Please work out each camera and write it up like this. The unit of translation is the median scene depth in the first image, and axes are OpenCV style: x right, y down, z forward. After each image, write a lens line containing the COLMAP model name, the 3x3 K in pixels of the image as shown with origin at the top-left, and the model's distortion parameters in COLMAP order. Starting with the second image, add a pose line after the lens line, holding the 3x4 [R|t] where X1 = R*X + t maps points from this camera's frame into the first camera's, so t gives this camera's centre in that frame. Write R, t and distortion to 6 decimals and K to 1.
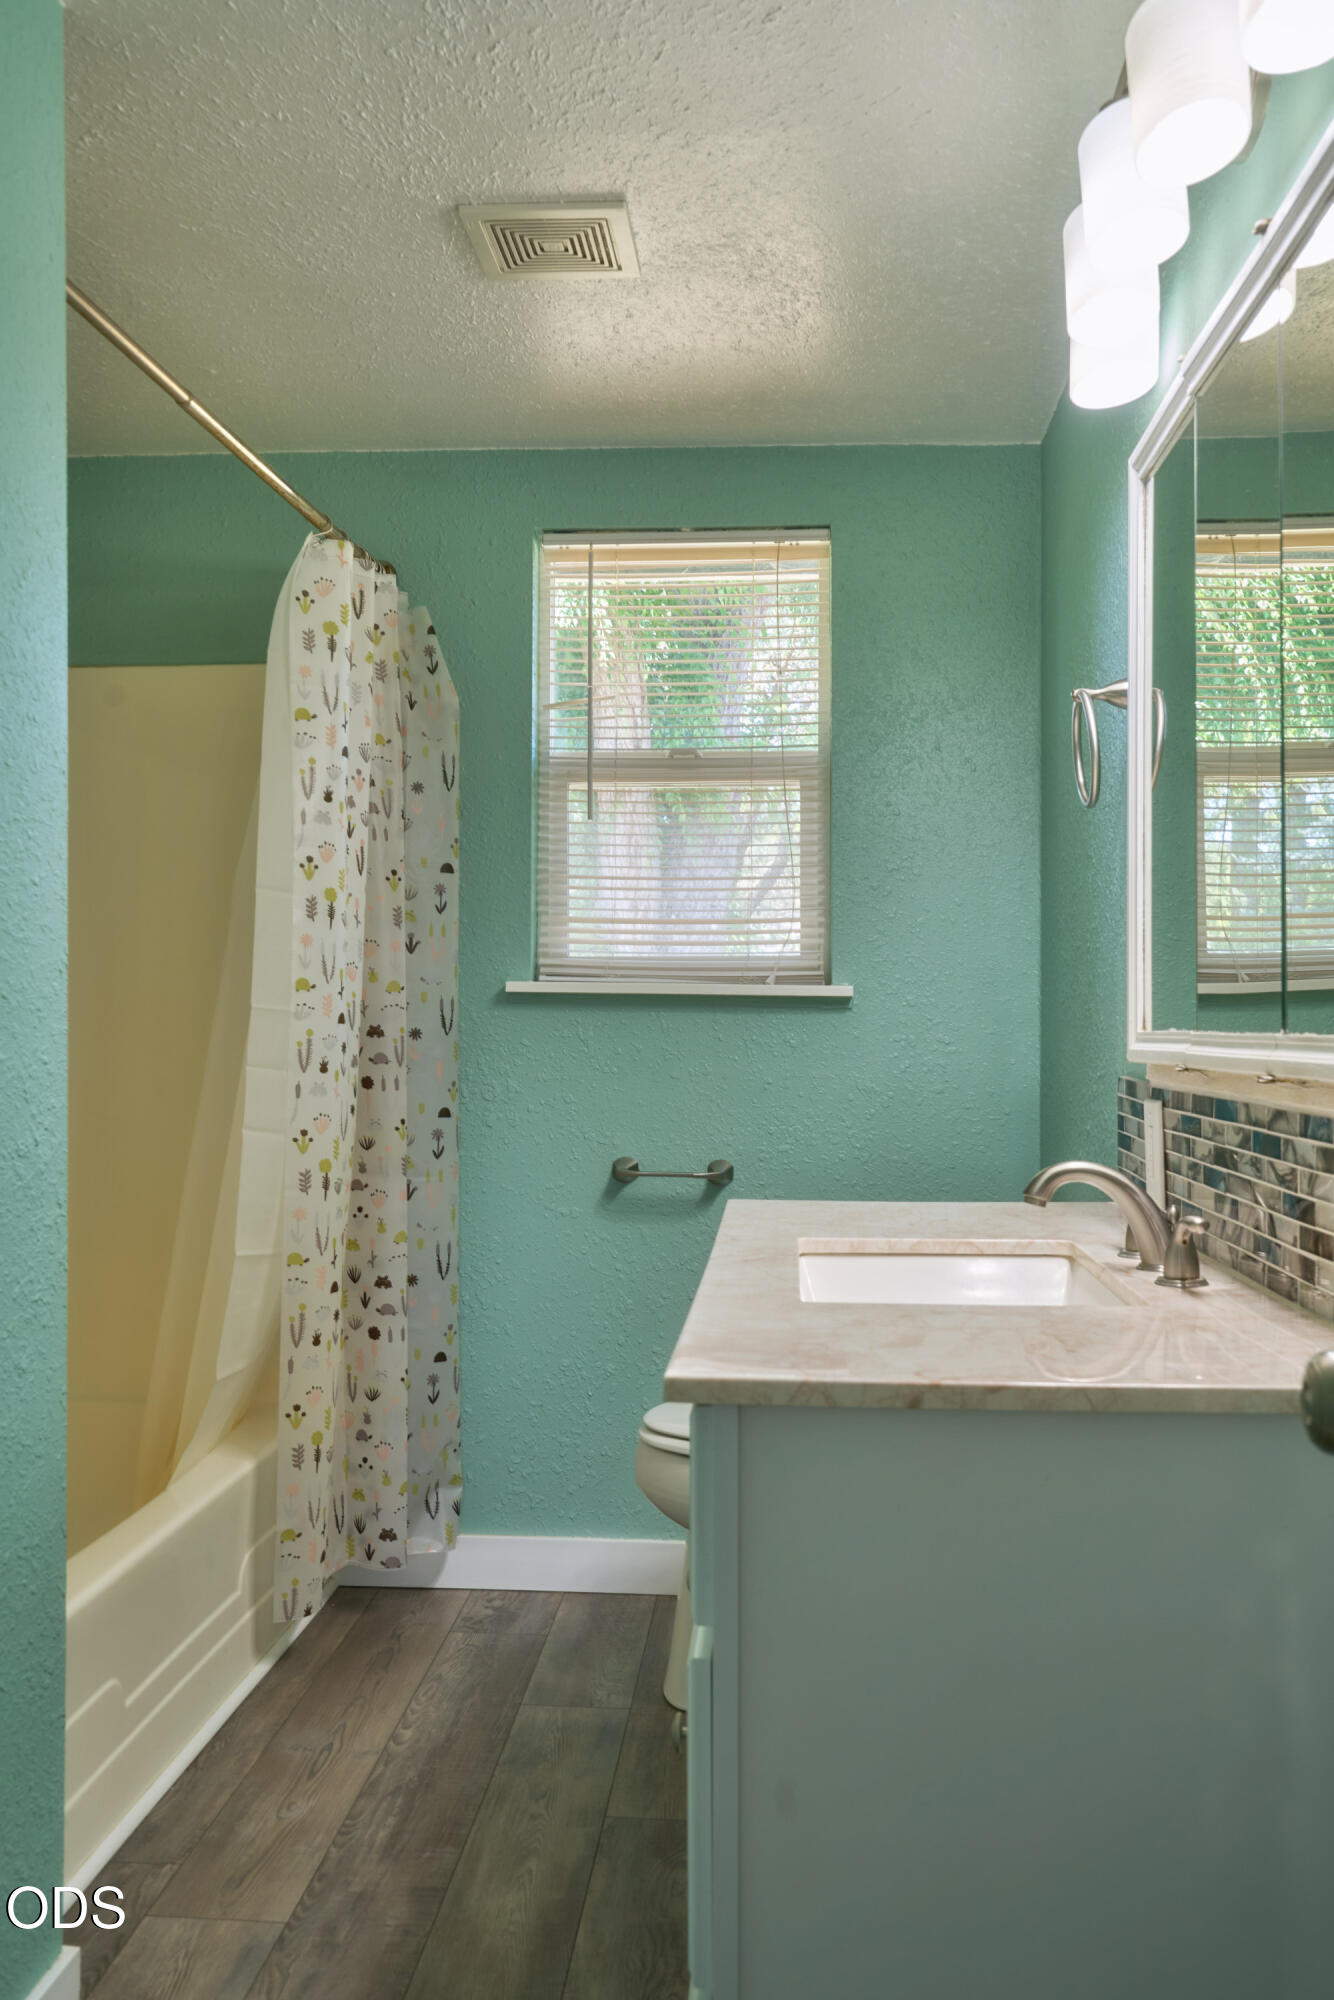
lens RADIAL K [[1740.8, 0, 661.5], [0, 1740.8, 996.0], [0, 0, 1]] dist [-0.107438, -0.004634]
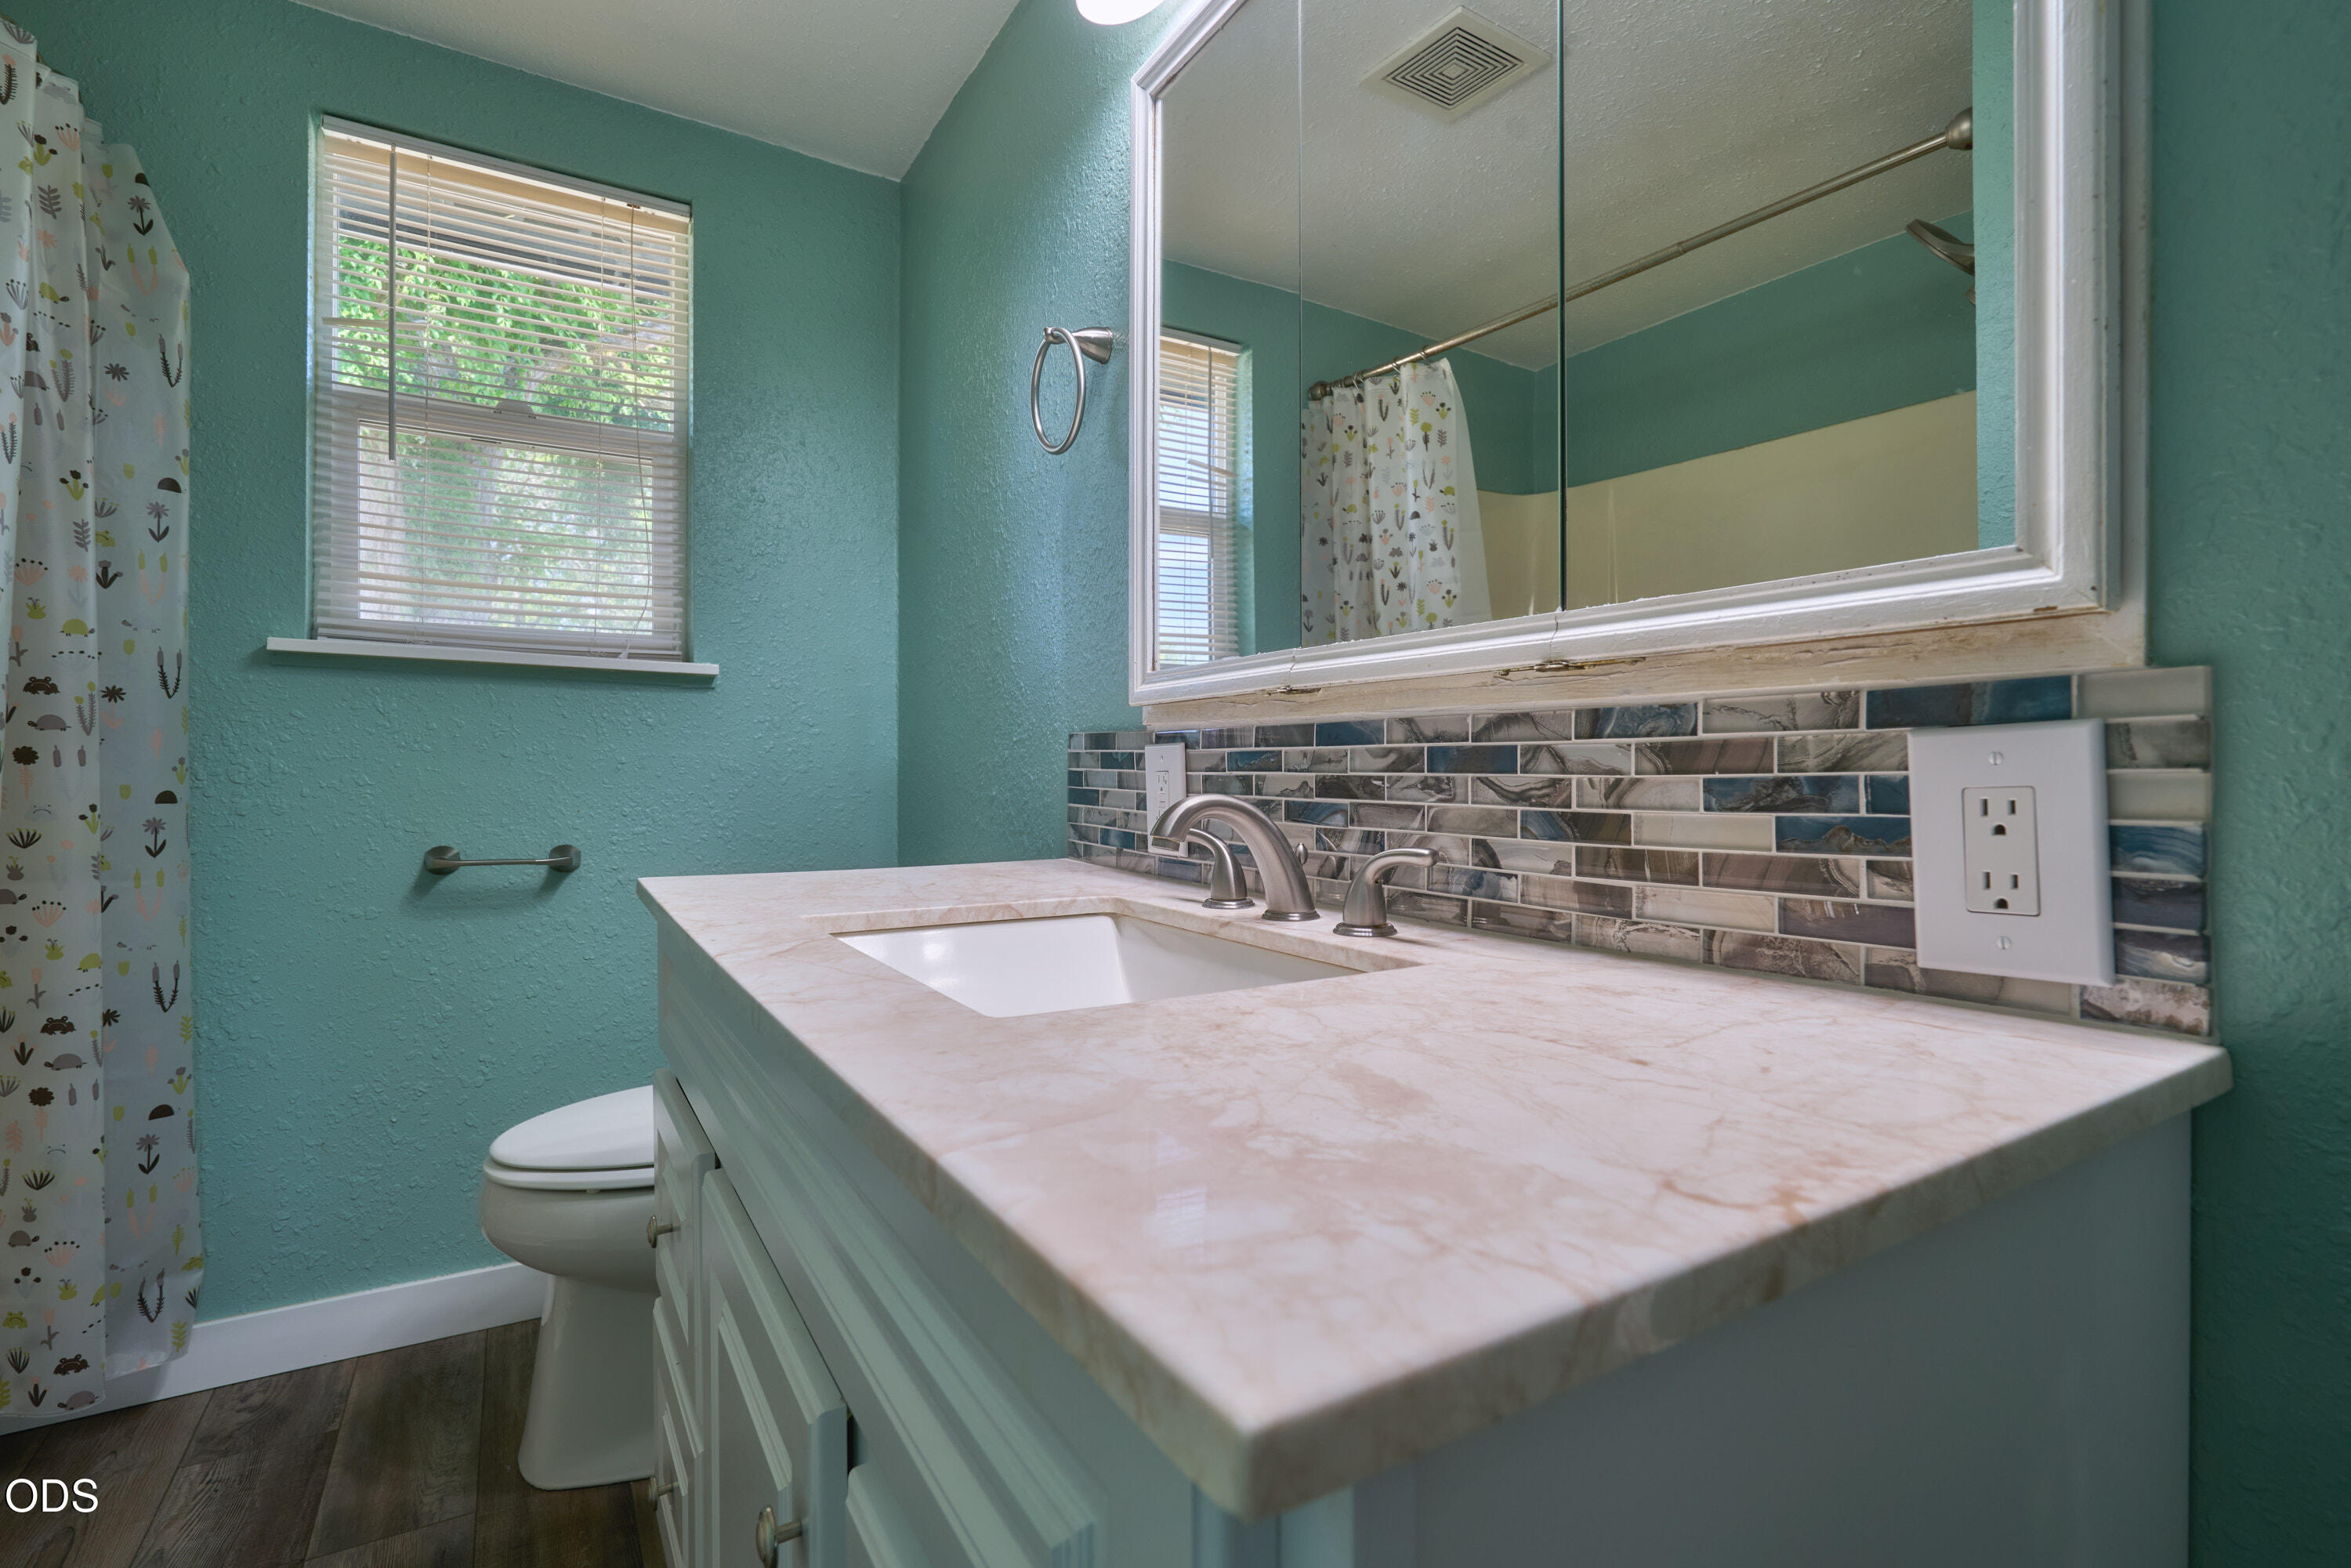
lens RADIAL K [[1072.9, 0, 1191.5], [0, 1072.9, 779.2], [0, 0, 1]] dist [-0.019961, 0.001814]
pose [[0.801050, -0.004061, 0.598584, -0.039638], [-0.009237, 0.999774, 0.019144, 0.045807], [-0.598526, -0.020865, 0.800831, 0.344575]]
